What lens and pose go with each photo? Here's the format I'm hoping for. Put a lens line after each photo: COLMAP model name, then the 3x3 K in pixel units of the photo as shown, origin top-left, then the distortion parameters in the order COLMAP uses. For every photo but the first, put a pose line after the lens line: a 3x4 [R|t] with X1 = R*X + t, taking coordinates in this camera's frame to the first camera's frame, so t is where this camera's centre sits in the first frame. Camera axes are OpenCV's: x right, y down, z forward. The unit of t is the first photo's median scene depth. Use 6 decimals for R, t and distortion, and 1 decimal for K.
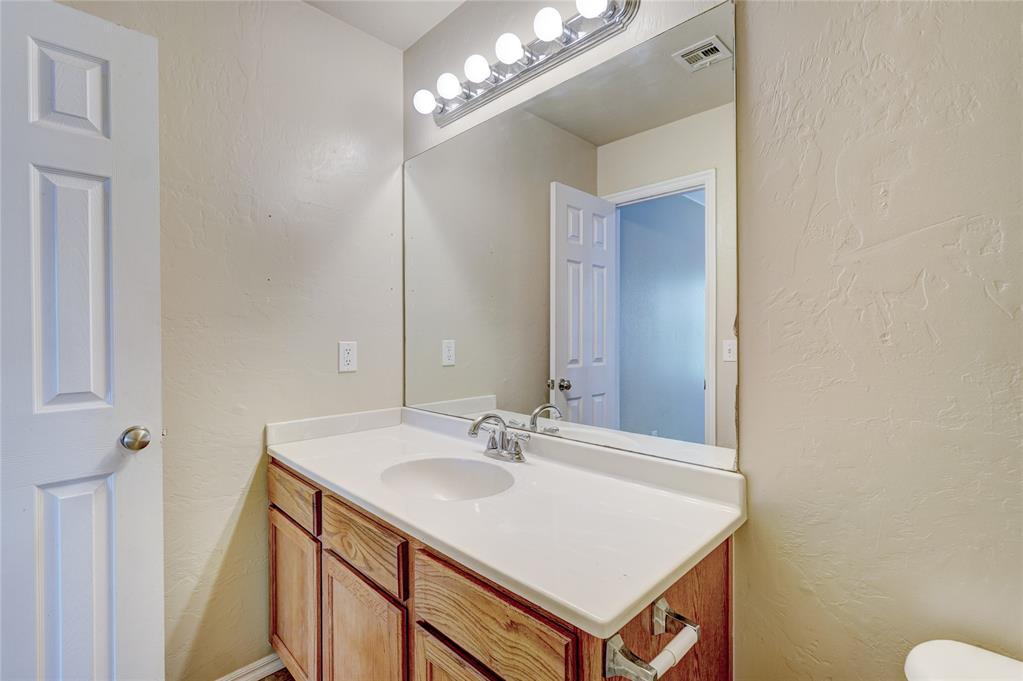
lens RADIAL K [[464.0, 0, 512.0], [0, 464.0, 333.8], [0, 0, 1]] dist [-0.006072, 0.001826]
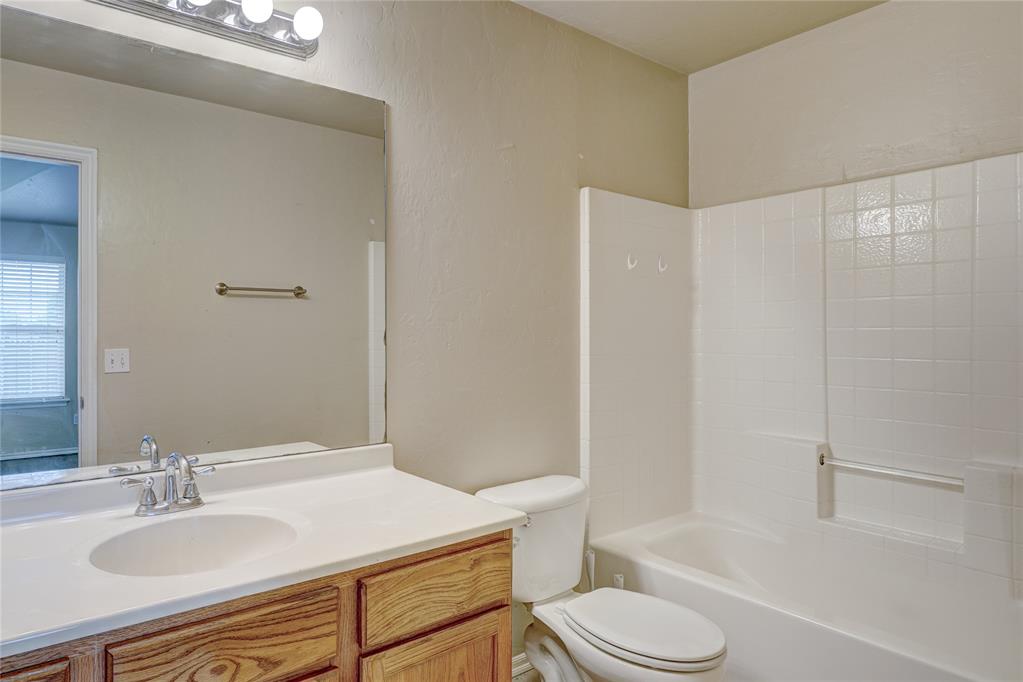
lens RADIAL K [[418.0, 0, 511.5], [0, 418.0, 341.0], [0, 0, 1]] dist [-0.000968, 0.000132]
pose [[0.204133, -0.003362, 0.978937, -0.667684], [0.001910, 0.999994, 0.003036, -0.010756], [-0.978941, 0.001250, 0.204138, 0.371589]]
